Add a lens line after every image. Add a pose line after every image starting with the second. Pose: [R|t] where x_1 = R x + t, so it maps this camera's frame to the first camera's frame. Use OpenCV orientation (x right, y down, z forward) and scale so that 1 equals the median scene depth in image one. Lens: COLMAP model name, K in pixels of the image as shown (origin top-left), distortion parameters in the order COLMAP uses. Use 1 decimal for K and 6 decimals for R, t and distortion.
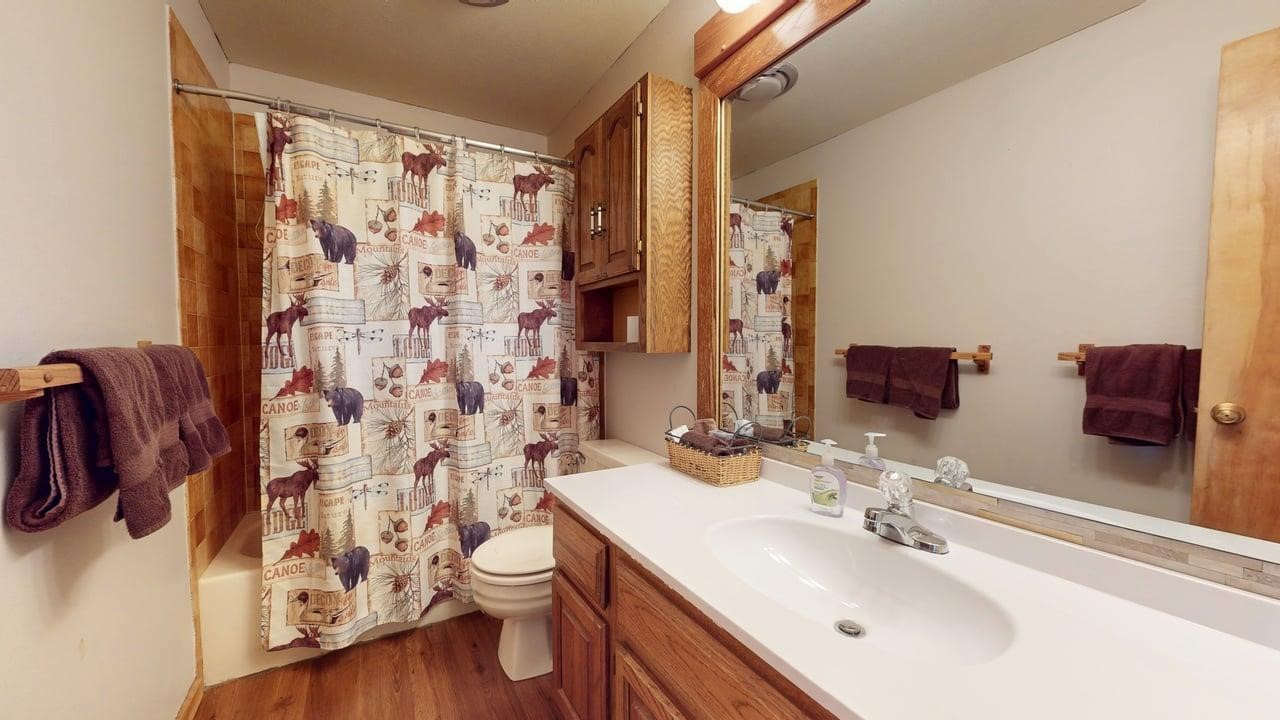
lens RADIAL K [[479.5, 0, 644.2], [0, 479.5, 363.0], [0, 0, 1]] dist [0.000449, -0.000095]
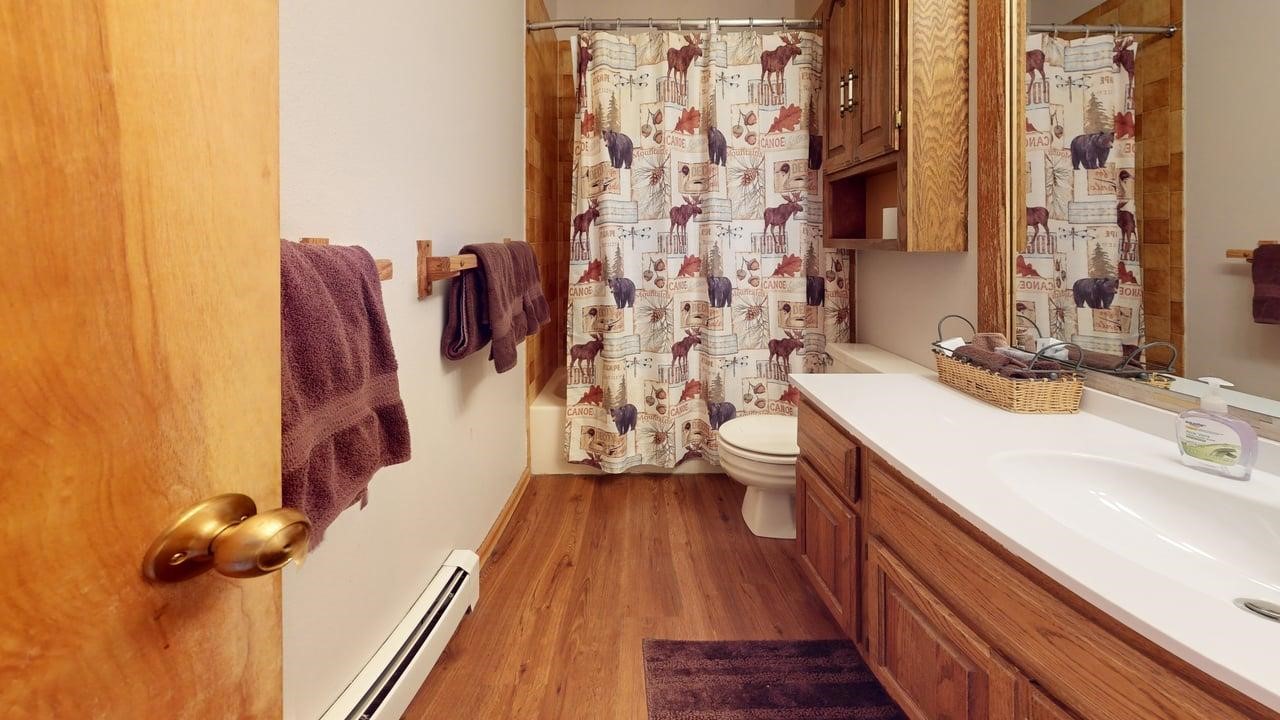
lens RADIAL K [[456.7, 0, 633.5], [0, 456.7, 413.2], [0, 0, 1]] dist [0.000079, 0.000033]
pose [[0.859994, -0.000408, -0.510305, 0.000060], [-0.020166, 0.999191, -0.034784, 0.424174], [0.509906, 0.040204, 0.859290, 0.017073]]
